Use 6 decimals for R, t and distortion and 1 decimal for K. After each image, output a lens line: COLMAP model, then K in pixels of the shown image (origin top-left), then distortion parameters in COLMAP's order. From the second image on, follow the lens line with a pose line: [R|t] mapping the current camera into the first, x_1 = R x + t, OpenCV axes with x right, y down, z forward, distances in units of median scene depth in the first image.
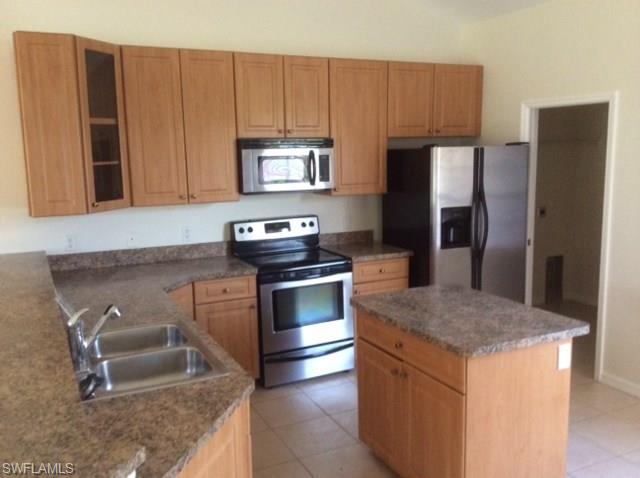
lens RADIAL K [[606.4, 0, 316.8], [0, 606.4, 247.0], [0, 0, 1]] dist [0.096739, -0.007329]
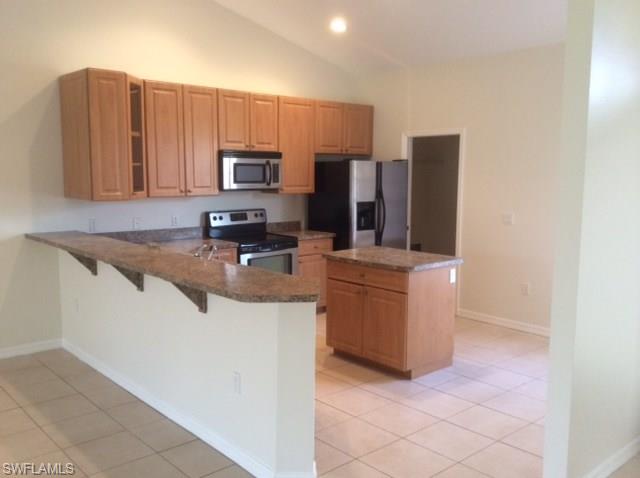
lens RADIAL K [[604.8, 0, 320.0], [0, 604.8, 239.0], [0, 0, 1]] dist [0.138348, 0.000460]
pose [[0.963043, -0.009271, 0.269188, -0.274149], [0.021931, 0.998788, -0.044061, 0.086664], [-0.268454, 0.048337, 0.962079, -0.369033]]
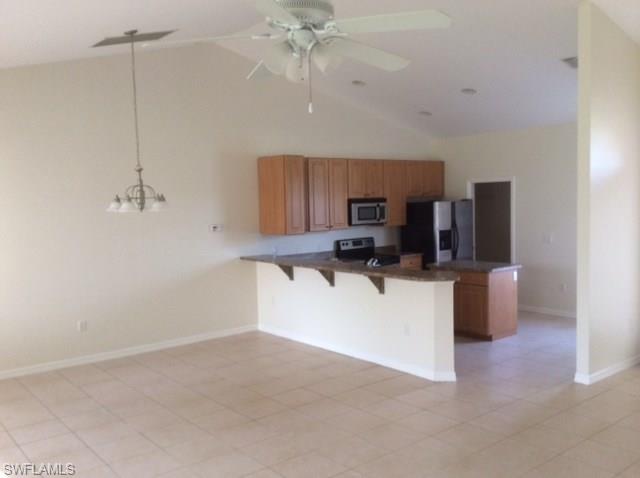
lens RADIAL K [[606.4, 0, 316.8], [0, 606.4, 247.0], [0, 0, 1]] dist [0.096739, -0.007329]
pose [[0.973801, -0.027531, 0.225729, -0.682375], [0.047576, 0.995342, -0.083848, 0.148254], [-0.222369, 0.092390, 0.970575, -0.932880]]
